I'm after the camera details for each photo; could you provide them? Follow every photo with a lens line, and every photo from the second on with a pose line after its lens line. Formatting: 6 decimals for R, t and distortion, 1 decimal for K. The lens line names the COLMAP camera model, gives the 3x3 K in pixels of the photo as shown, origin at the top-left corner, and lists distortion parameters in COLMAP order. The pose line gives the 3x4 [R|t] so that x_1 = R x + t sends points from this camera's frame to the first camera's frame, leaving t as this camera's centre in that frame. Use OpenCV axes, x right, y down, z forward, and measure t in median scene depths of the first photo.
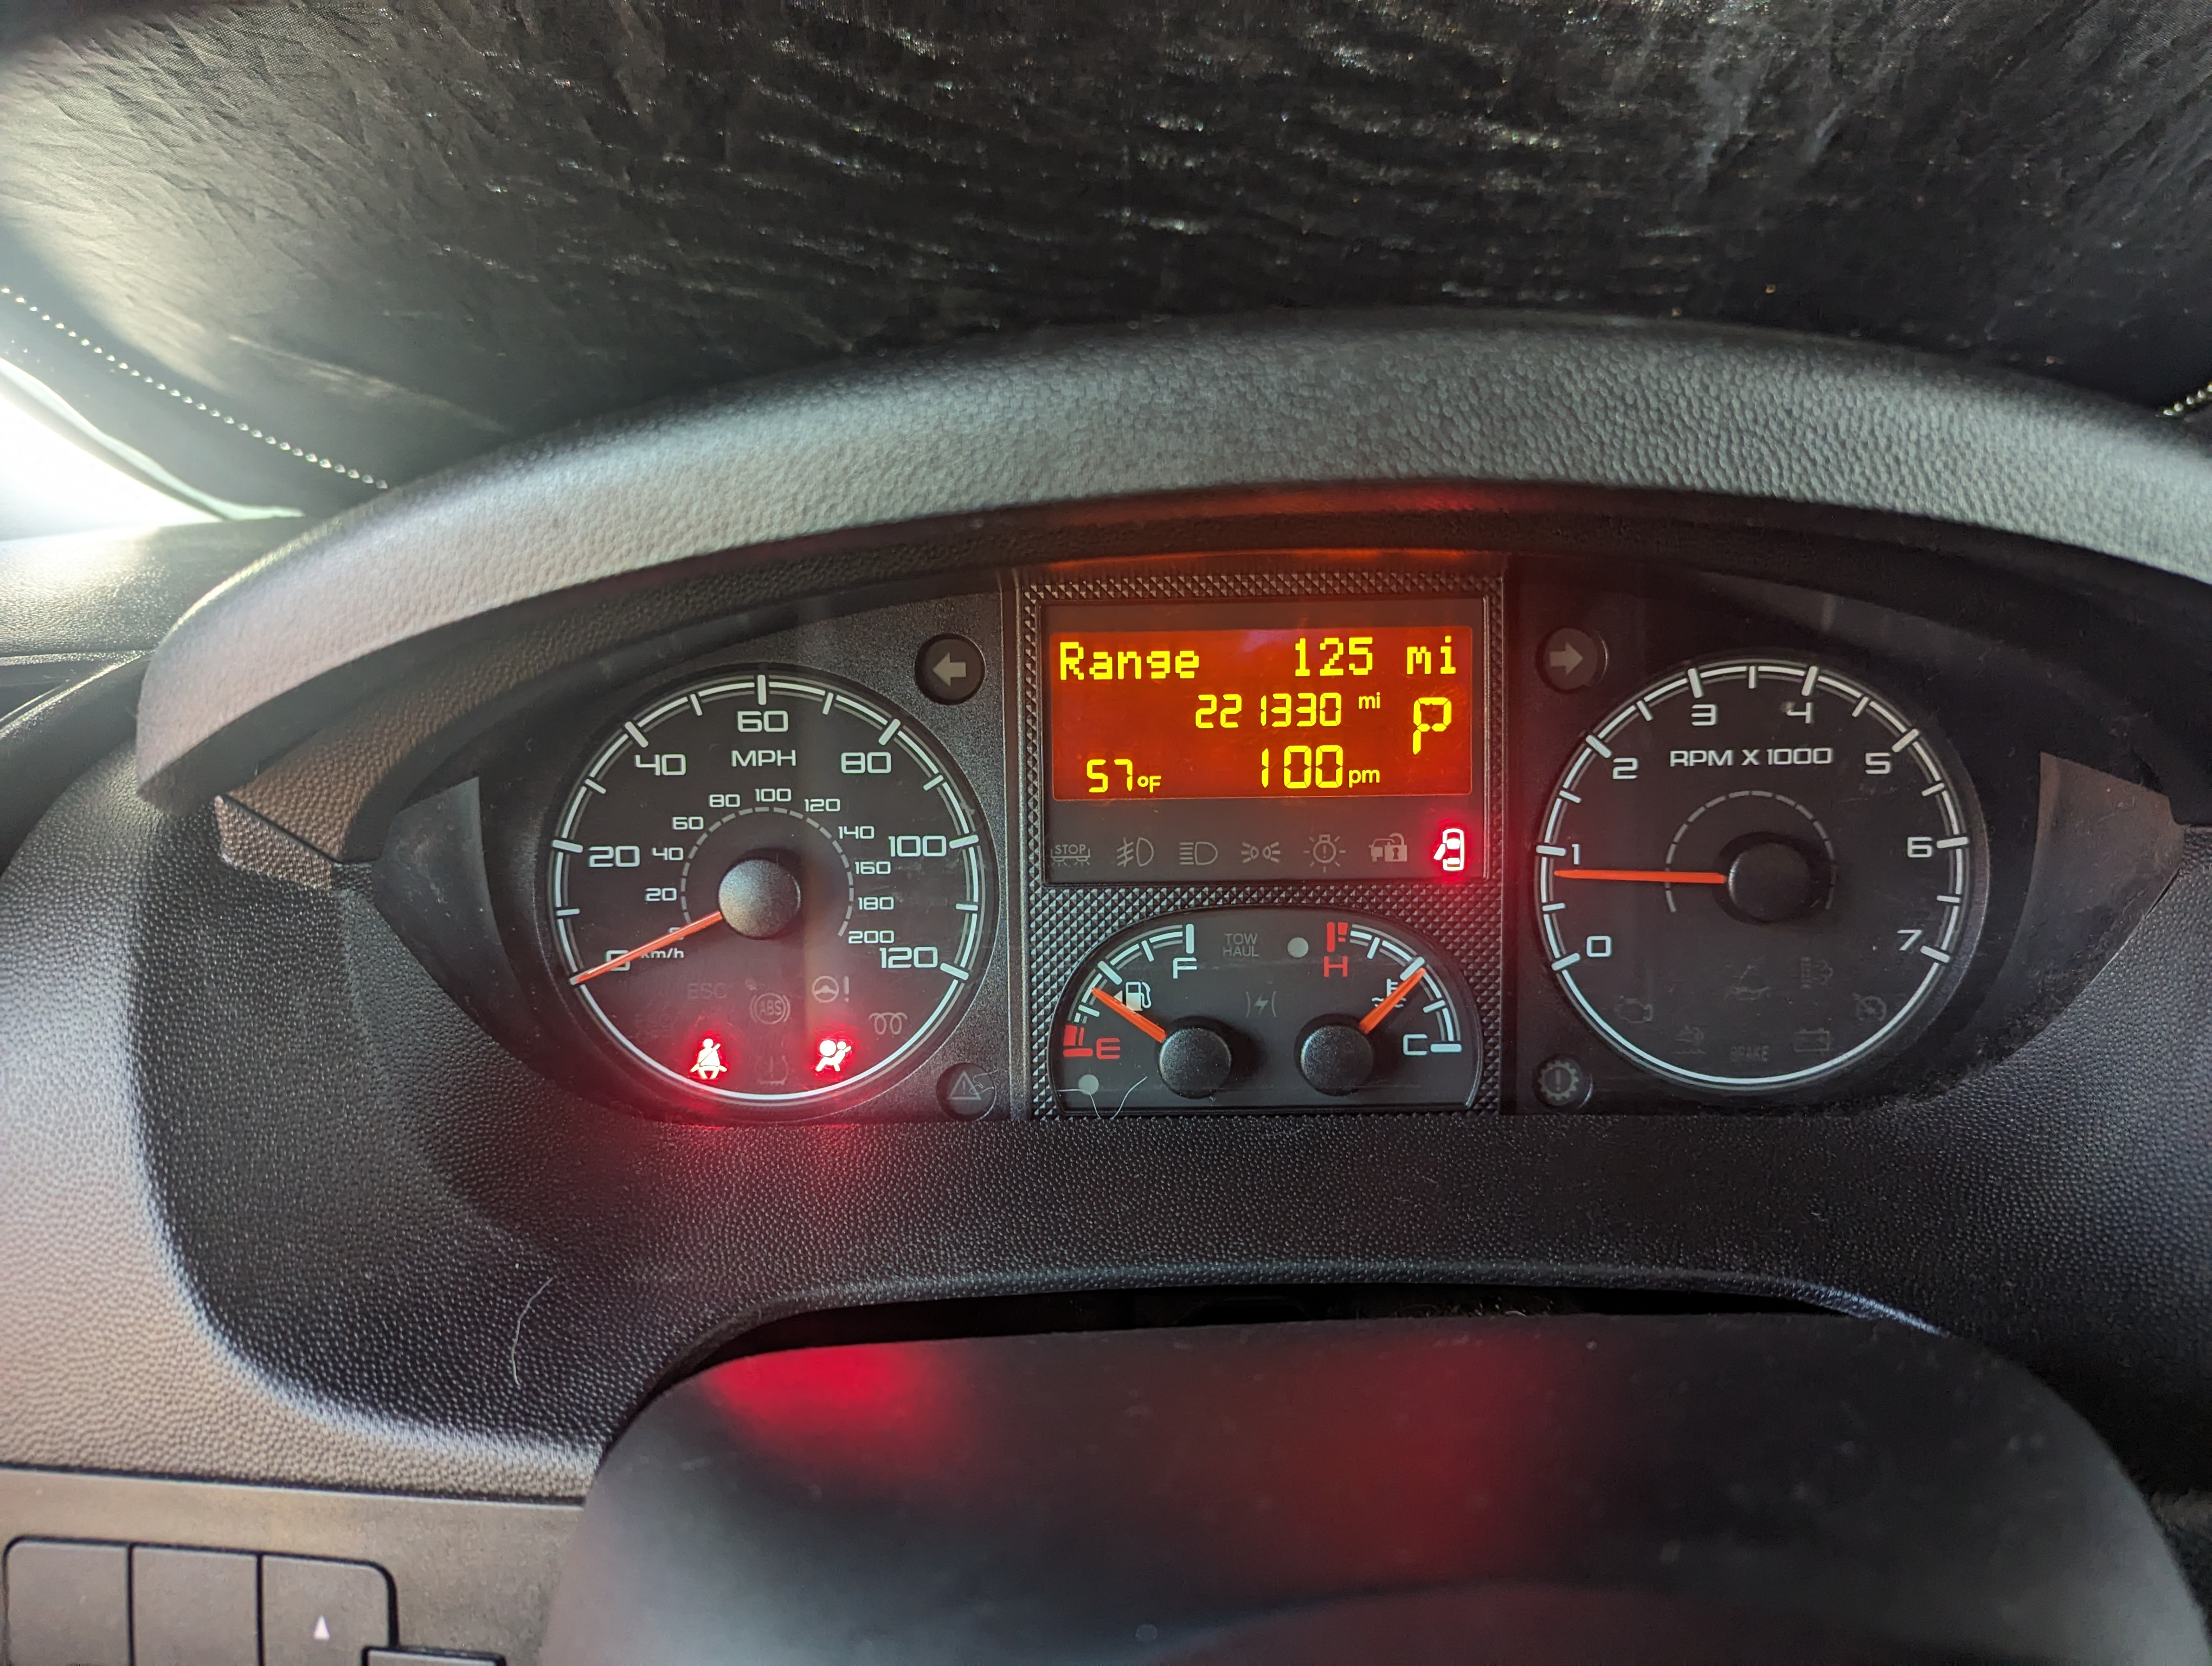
lens RADIAL K [[1590.5, 0, 1106.0], [0, 1590.5, 833.0], [0, 0, 1]] dist [0.009461, 0.003678]
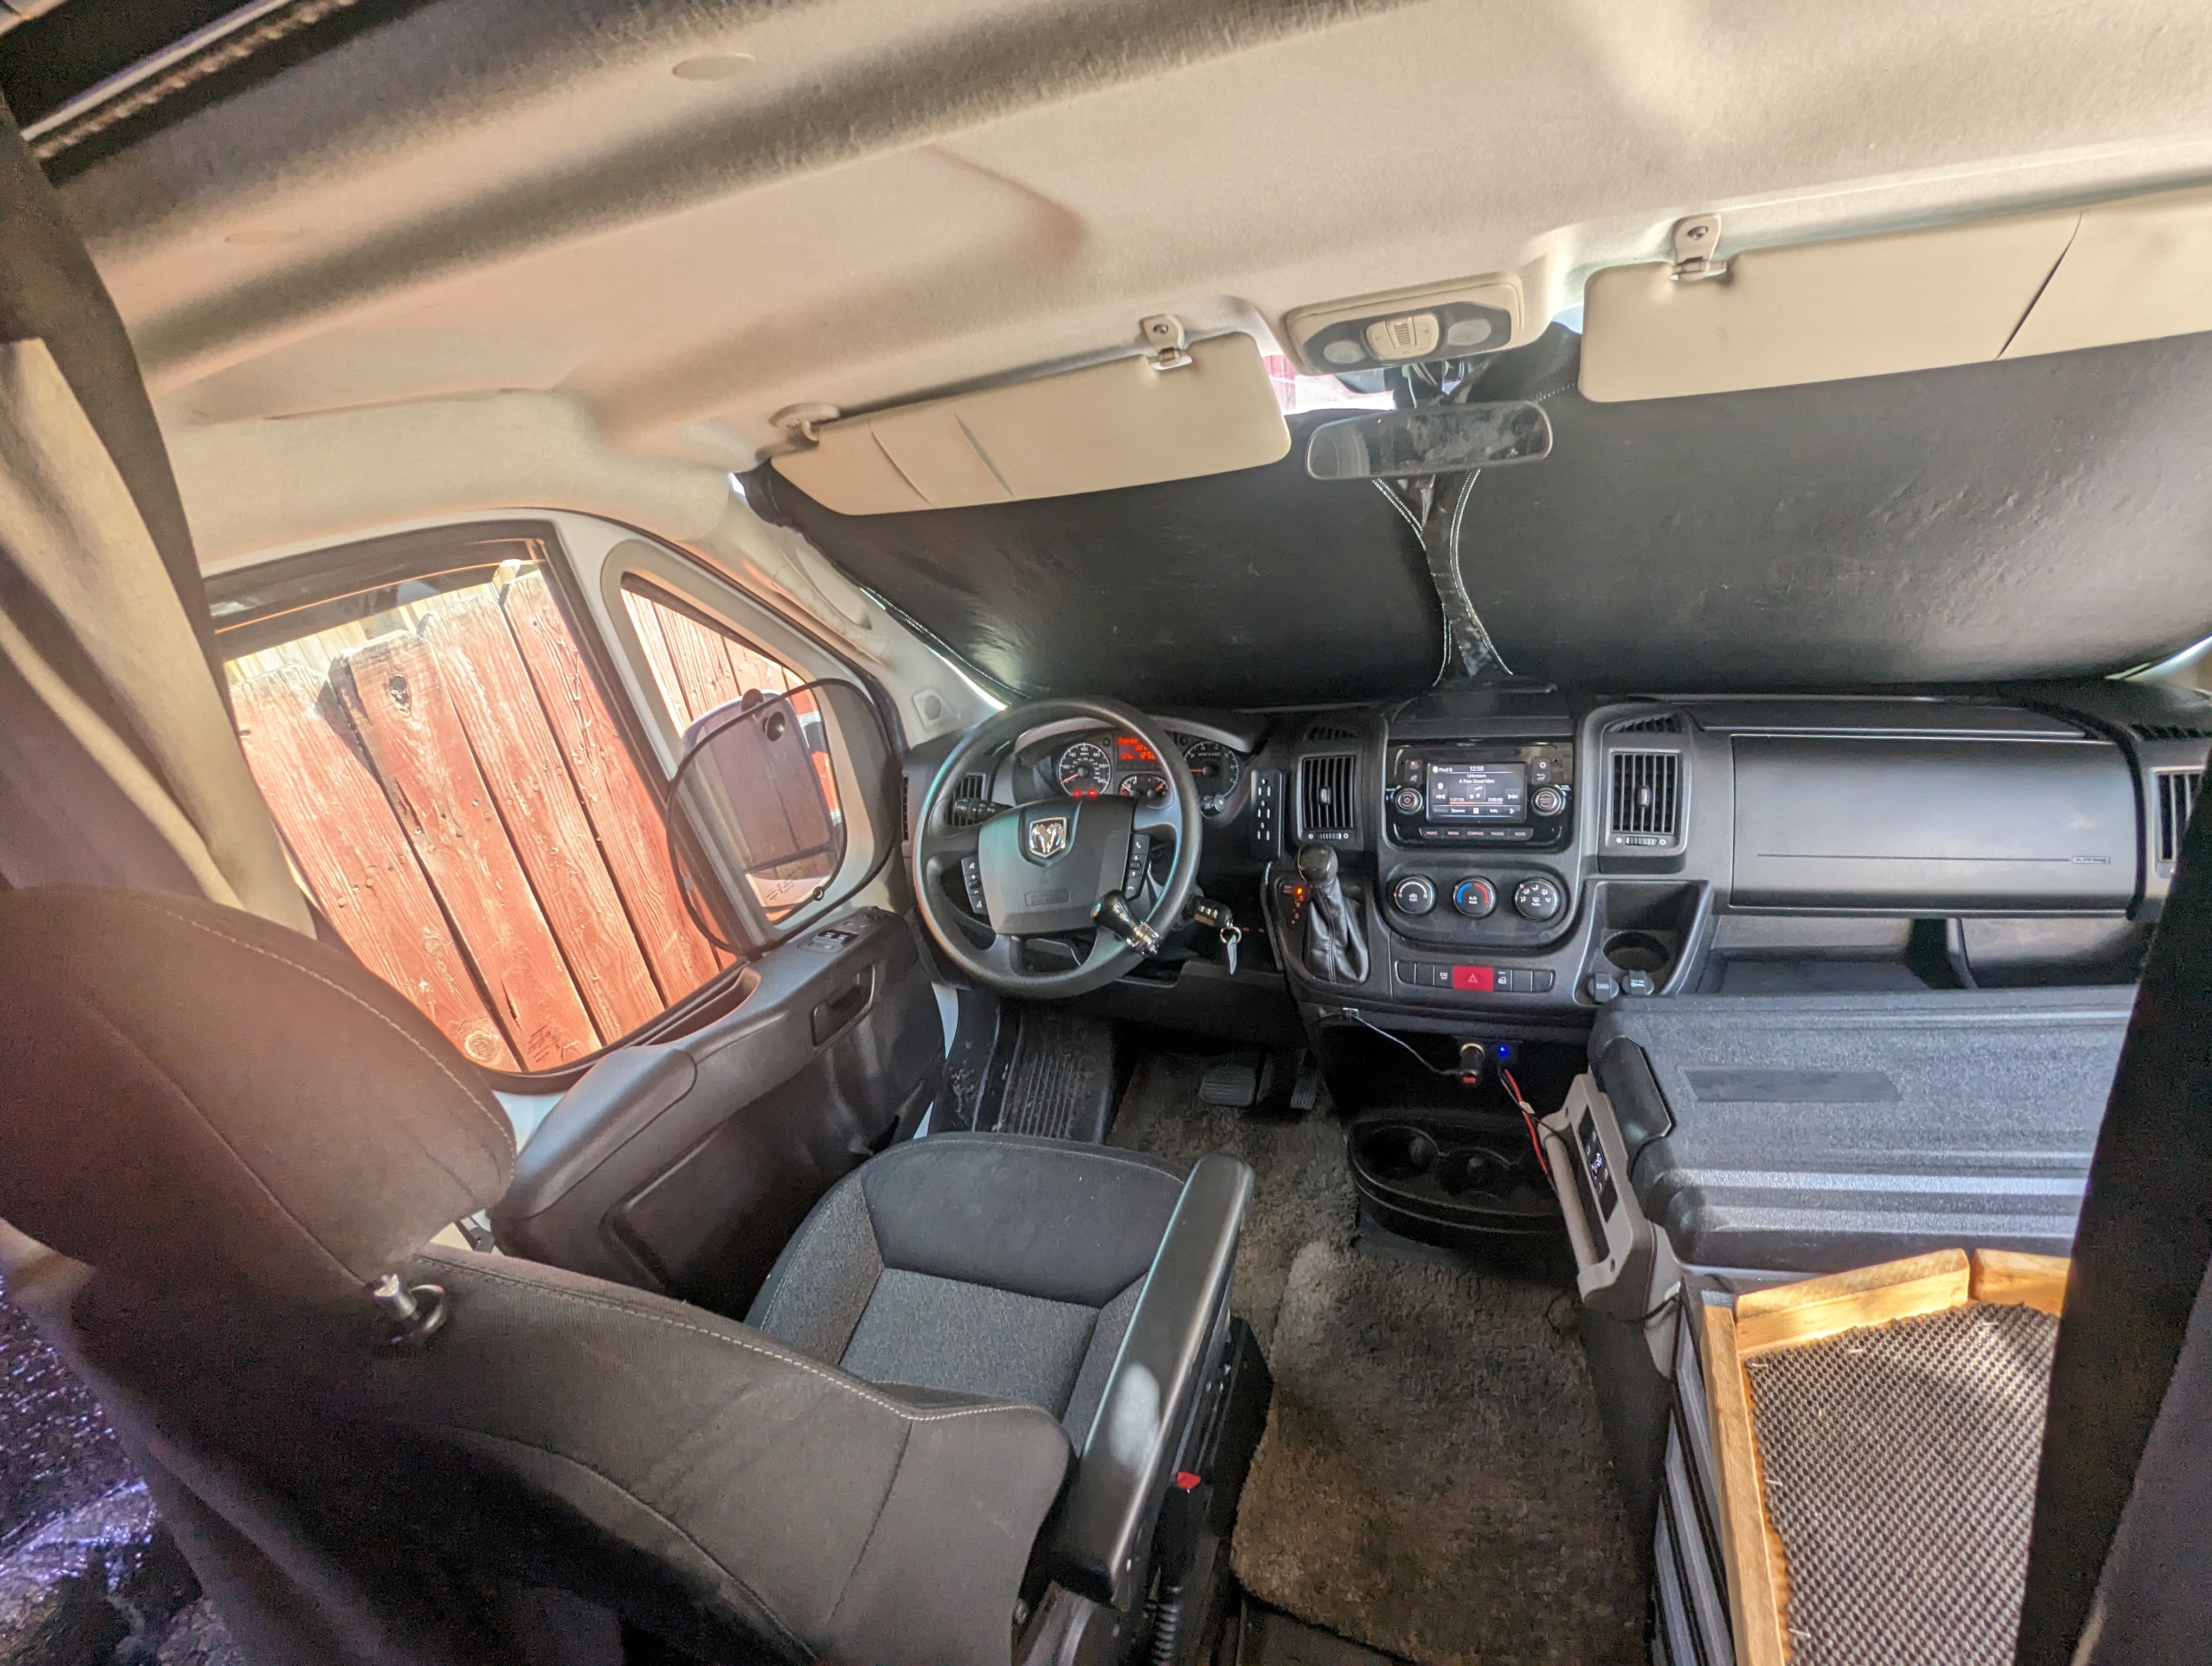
lens RADIAL K [[1056.2, 0, 1116.4], [0, 1056.2, 826.5], [0, 0, 1]] dist [0.007794, -0.000734]
pose [[0.925404, 0.030810, -0.377728, 1.835415], [-0.037054, 0.999270, -0.009274, 0.339120], [0.377166, 0.022579, 0.925870, -3.591141]]
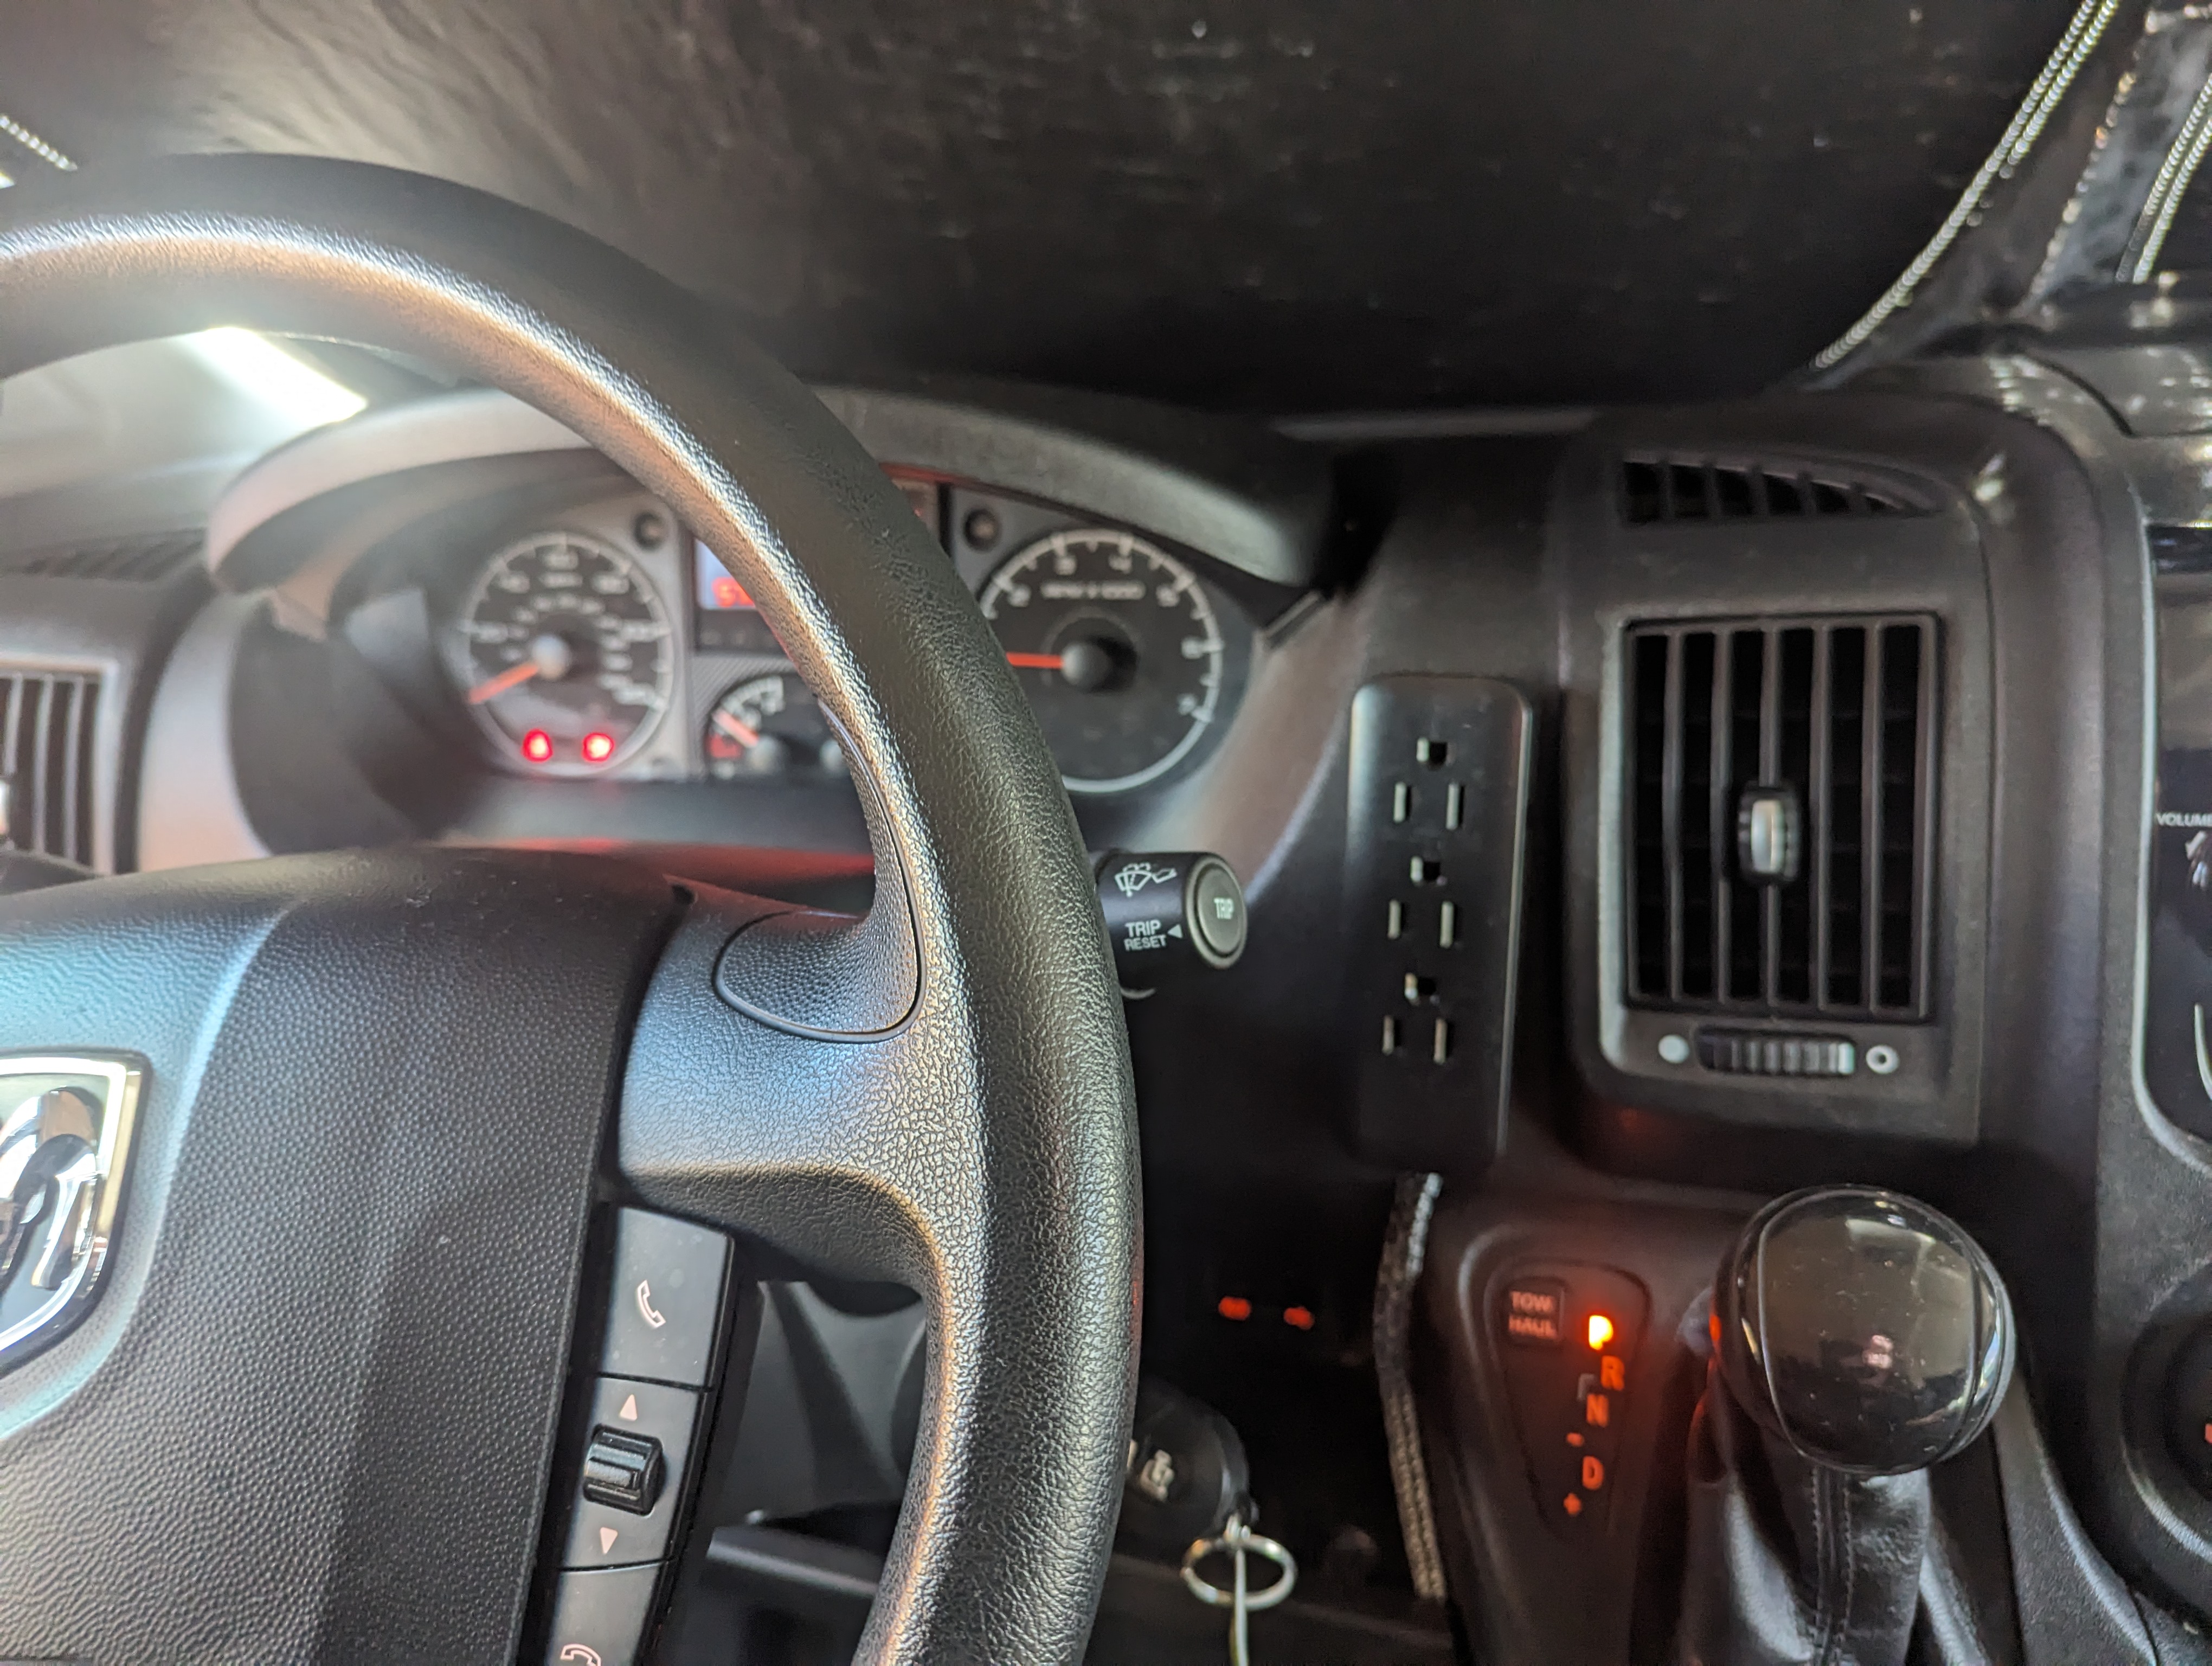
lens RADIAL K [[1590.5, 0, 1106.0], [0, 1590.5, 833.0], [0, 0, 1]] dist [0.009461, 0.003678]
pose [[0.971444, 0.054858, -0.230842, 0.819802], [-0.038073, 0.996339, 0.076550, 0.077249], [0.234196, -0.065575, 0.969975, -0.632031]]
